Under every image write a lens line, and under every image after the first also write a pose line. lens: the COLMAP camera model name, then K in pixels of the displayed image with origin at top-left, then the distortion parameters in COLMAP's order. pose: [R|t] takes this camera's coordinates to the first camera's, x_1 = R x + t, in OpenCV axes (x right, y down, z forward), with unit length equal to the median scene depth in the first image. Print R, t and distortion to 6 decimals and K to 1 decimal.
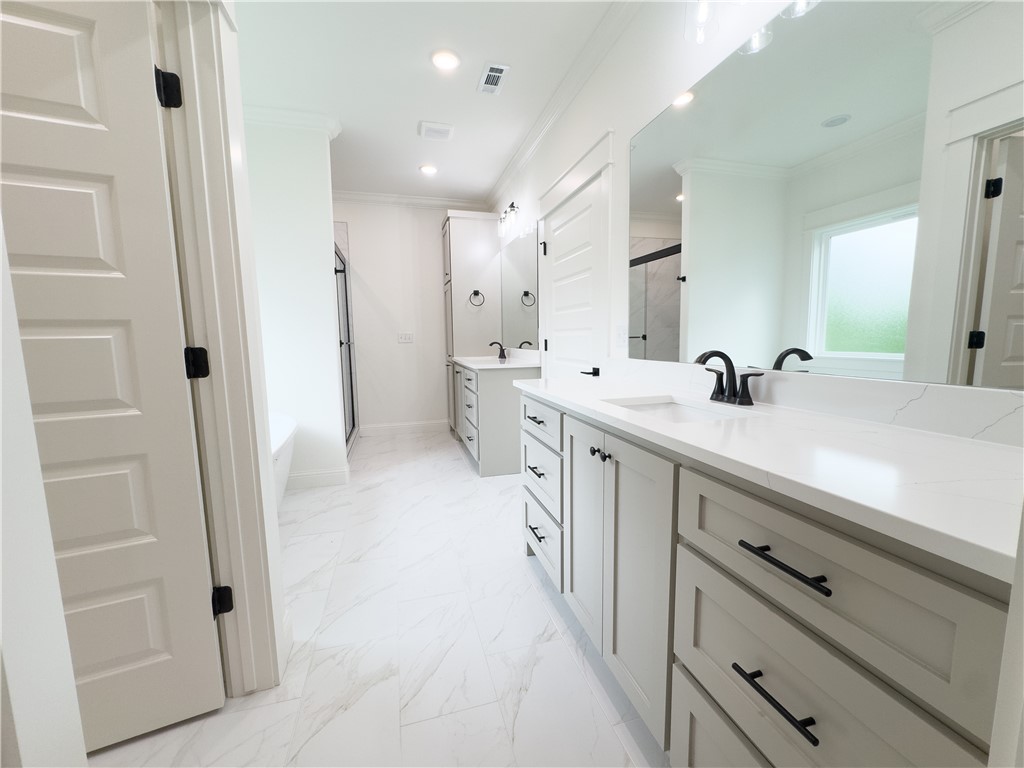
lens RADIAL K [[407.0, 0, 512.0], [0, 407.0, 384.0], [0, 0, 1]] dist [-0.004760, -0.000464]
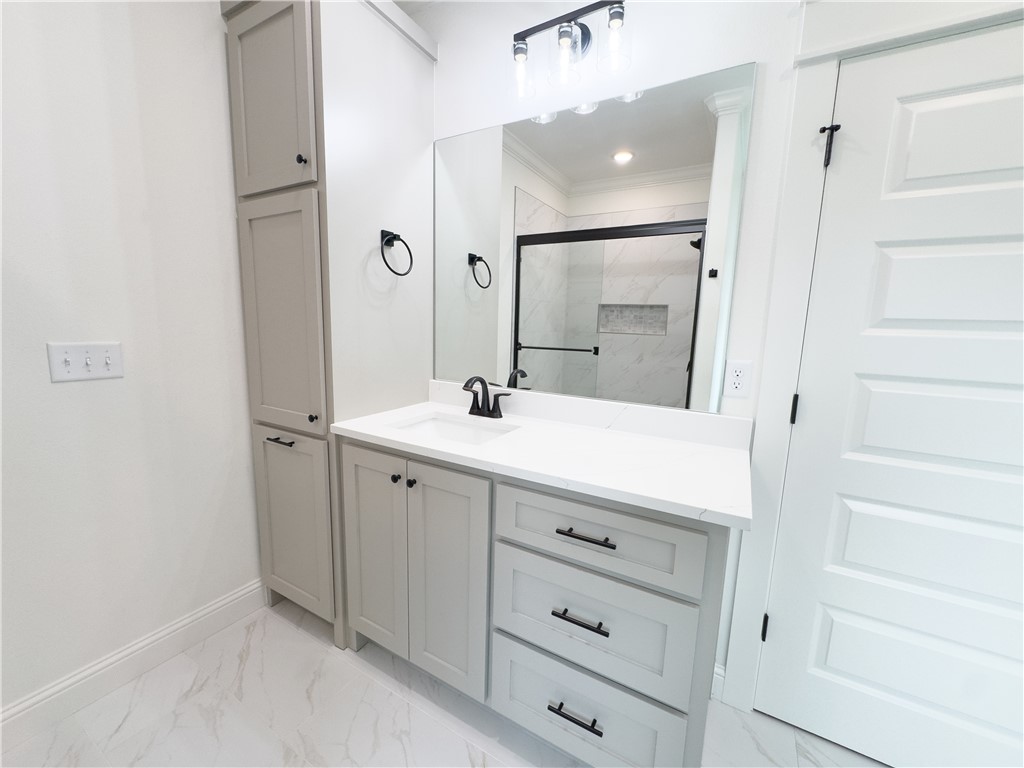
lens RADIAL K [[407.0, 0, 512.0], [0, 407.0, 384.0], [0, 0, 1]] dist [-0.004760, -0.000464]
pose [[0.722035, -0.065328, 0.688766, -0.300014], [0.042190, 0.997837, 0.050414, -0.125321], [-0.690569, -0.007341, 0.723229, 0.021529]]
